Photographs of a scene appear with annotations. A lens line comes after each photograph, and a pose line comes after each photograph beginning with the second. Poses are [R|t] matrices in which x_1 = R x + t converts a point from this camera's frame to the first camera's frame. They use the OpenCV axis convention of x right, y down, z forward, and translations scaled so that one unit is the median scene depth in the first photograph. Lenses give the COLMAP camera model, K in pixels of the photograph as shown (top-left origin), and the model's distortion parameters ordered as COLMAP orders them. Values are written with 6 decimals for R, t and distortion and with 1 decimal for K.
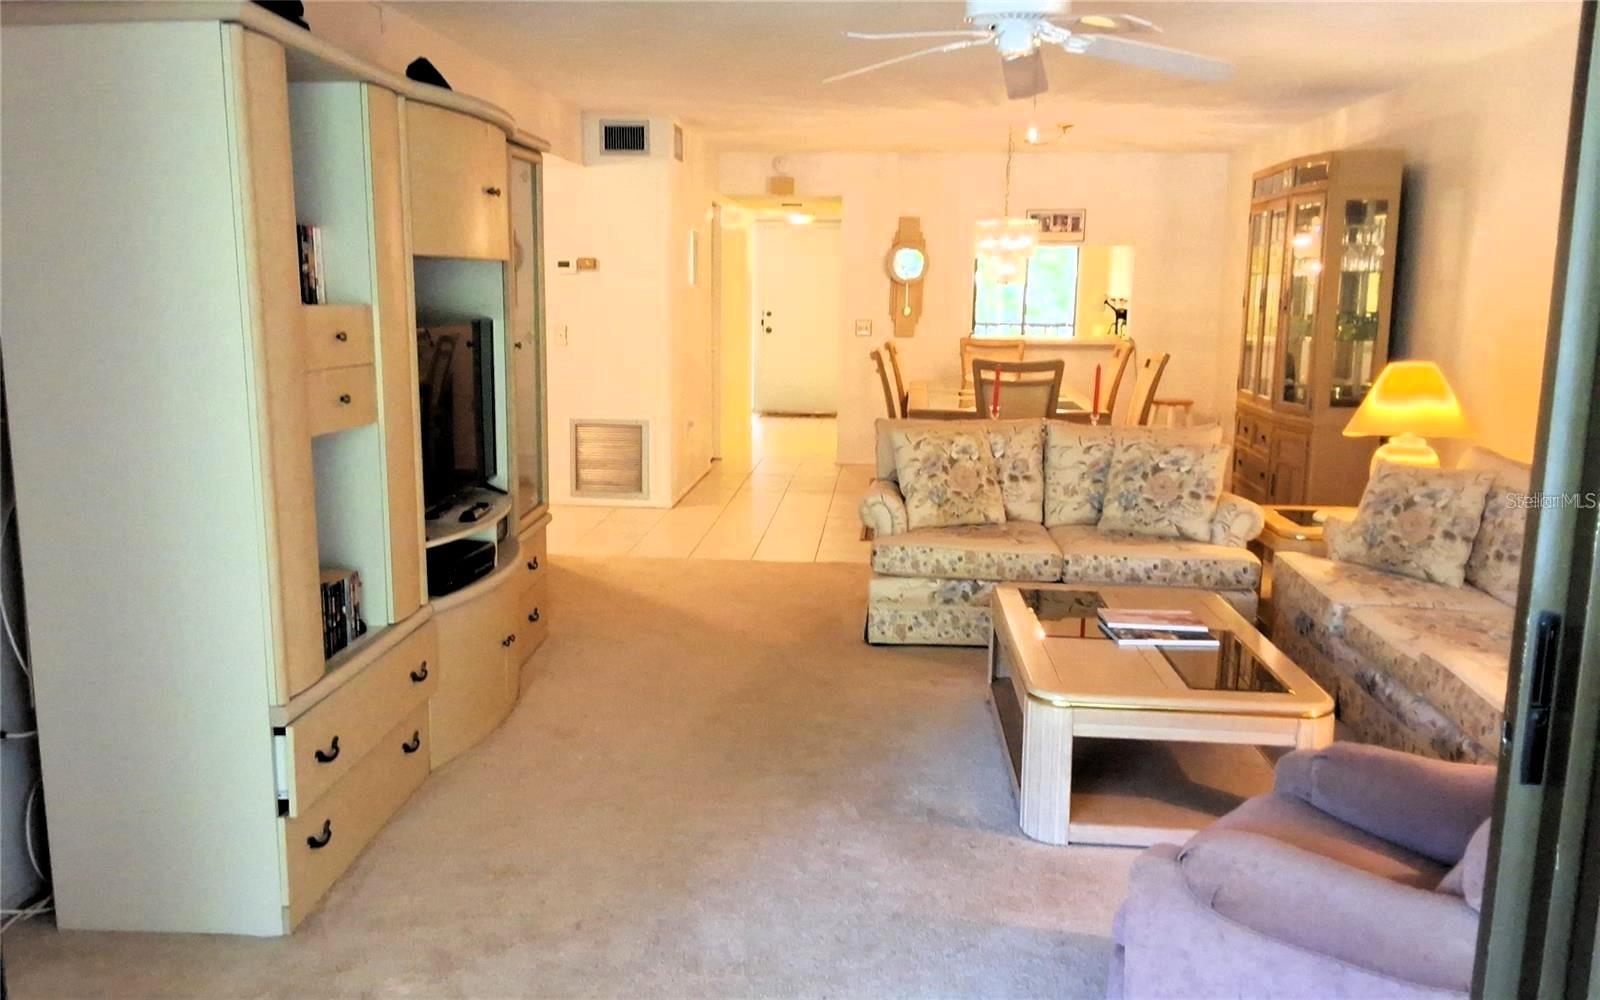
lens RADIAL K [[1289.1, 0, 789.0], [0, 1289.1, 502.1], [0, 0, 1]] dist [0.122465, -0.178493]
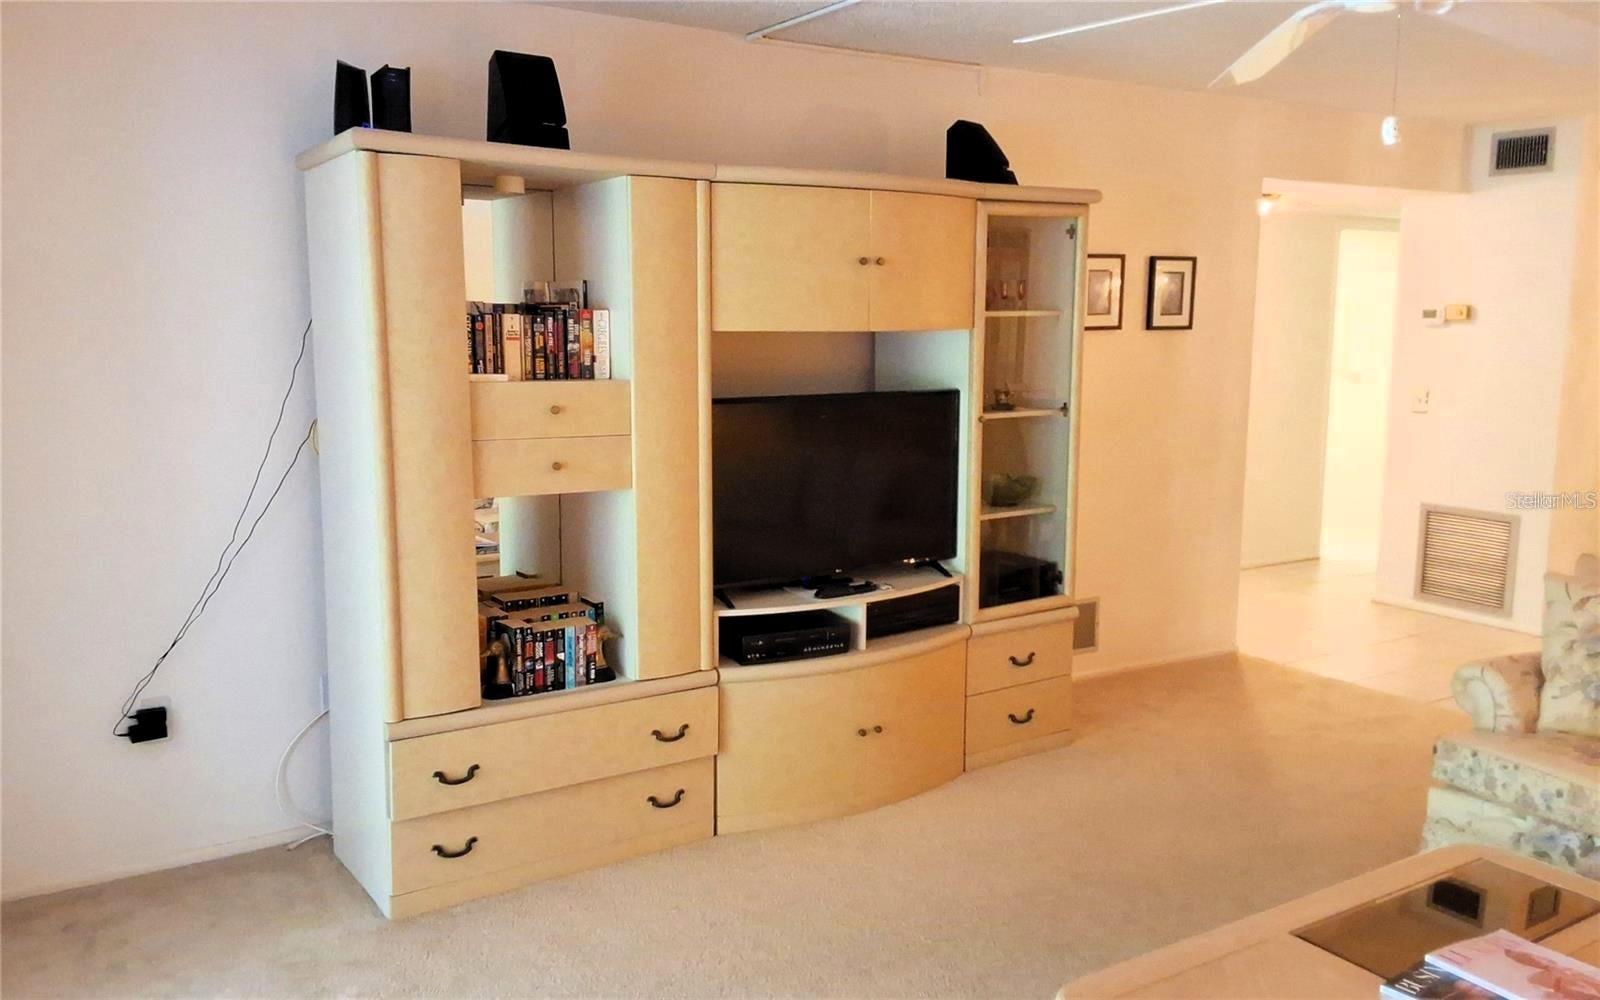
lens RADIAL K [[1289.1, 0, 789.0], [0, 1289.1, 502.1], [0, 0, 1]] dist [0.122465, -0.178493]
pose [[0.595045, 0.105570, -0.796729, 0.382457], [-0.128367, 0.991093, 0.035452, -0.066859], [0.793375, 0.081178, 0.603296, 0.295157]]
